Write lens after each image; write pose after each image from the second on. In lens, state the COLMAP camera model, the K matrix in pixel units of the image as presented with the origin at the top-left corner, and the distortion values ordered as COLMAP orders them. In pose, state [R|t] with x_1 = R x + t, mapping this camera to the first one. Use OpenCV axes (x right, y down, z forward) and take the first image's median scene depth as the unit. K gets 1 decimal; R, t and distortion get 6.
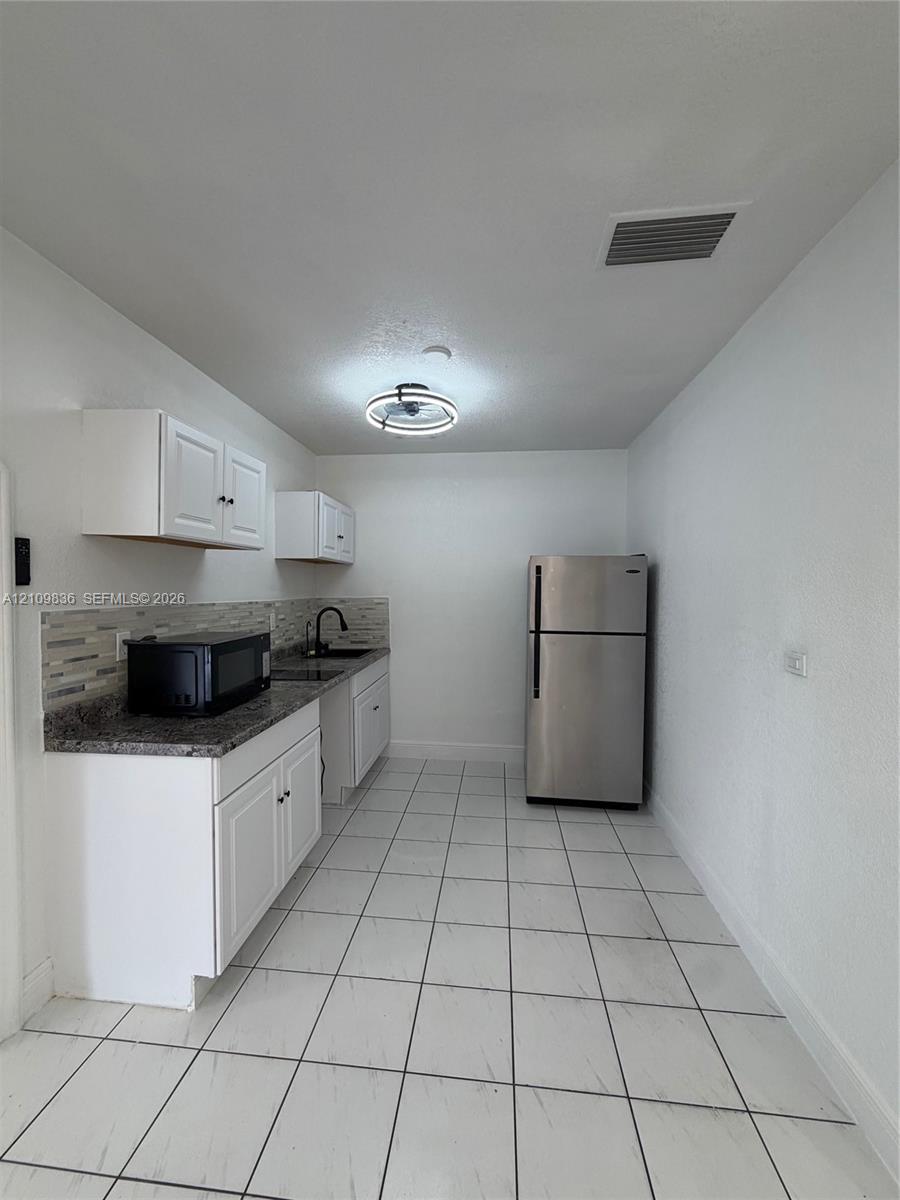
lens RADIAL K [[482.7, 0, 450.0], [0, 482.7, 600.0], [0, 0, 1]] dist [-0.001281, -0.000035]
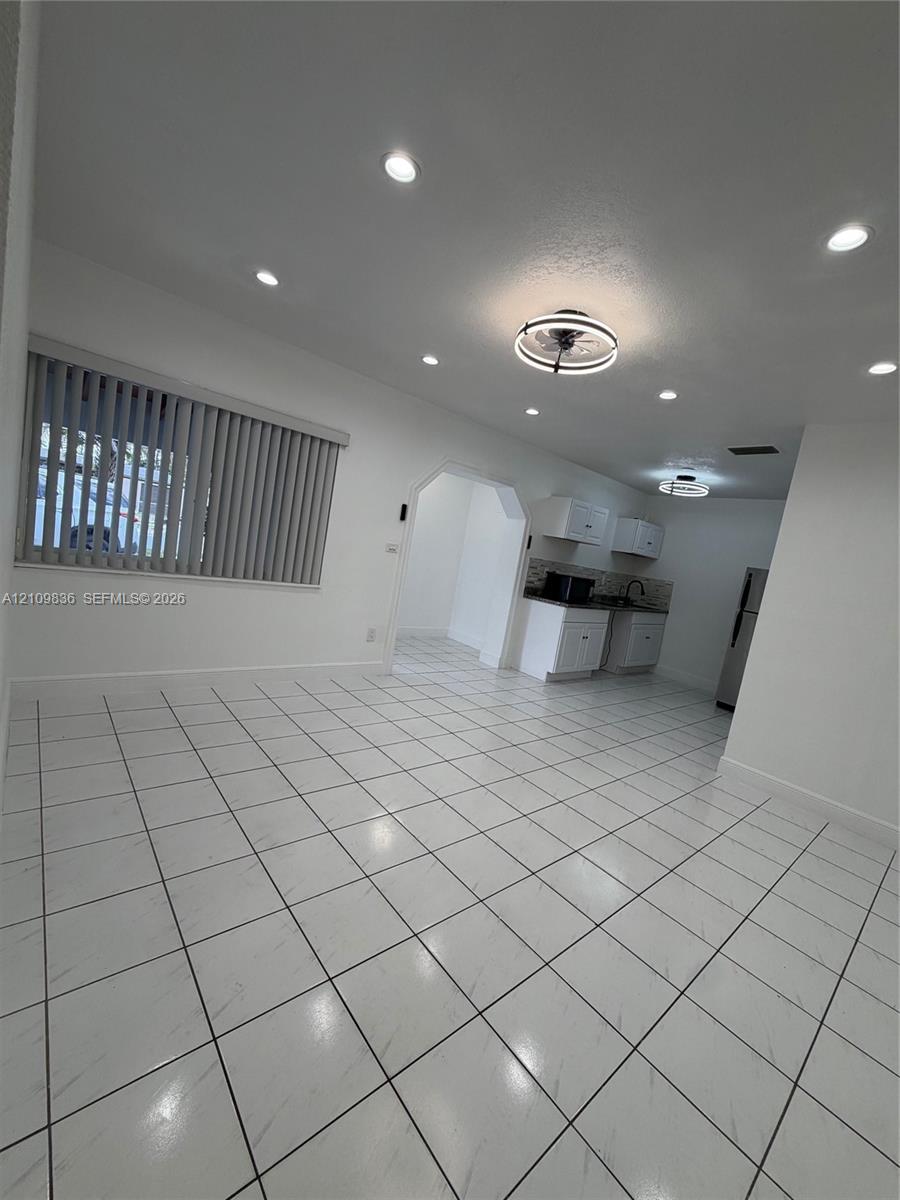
lens RADIAL K [[482.7, 0, 450.0], [0, 482.7, 600.0], [0, 0, 1]] dist [-0.001281, -0.000035]
pose [[0.721381, 0.189418, -0.666131, 0.694734], [-0.179066, 0.980176, 0.084800, 0.085531], [0.668988, 0.058108, 0.740998, -1.217192]]
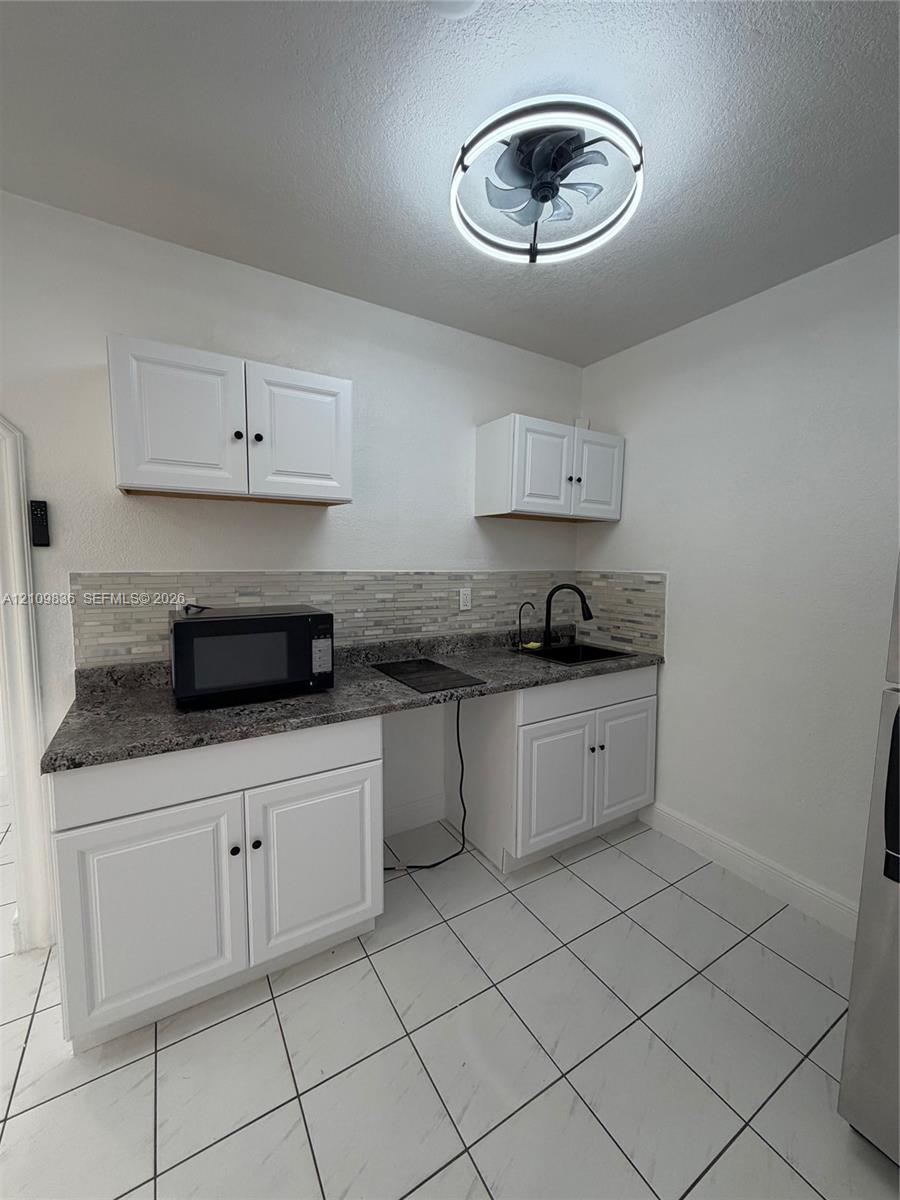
lens RADIAL K [[482.7, 0, 450.0], [0, 482.7, 600.0], [0, 0, 1]] dist [-0.001281, -0.000035]
pose [[0.605529, 0.079713, -0.791821, 0.295111], [-0.032659, 0.996622, 0.075356, -0.013726], [0.795153, -0.019770, 0.606087, 0.647722]]
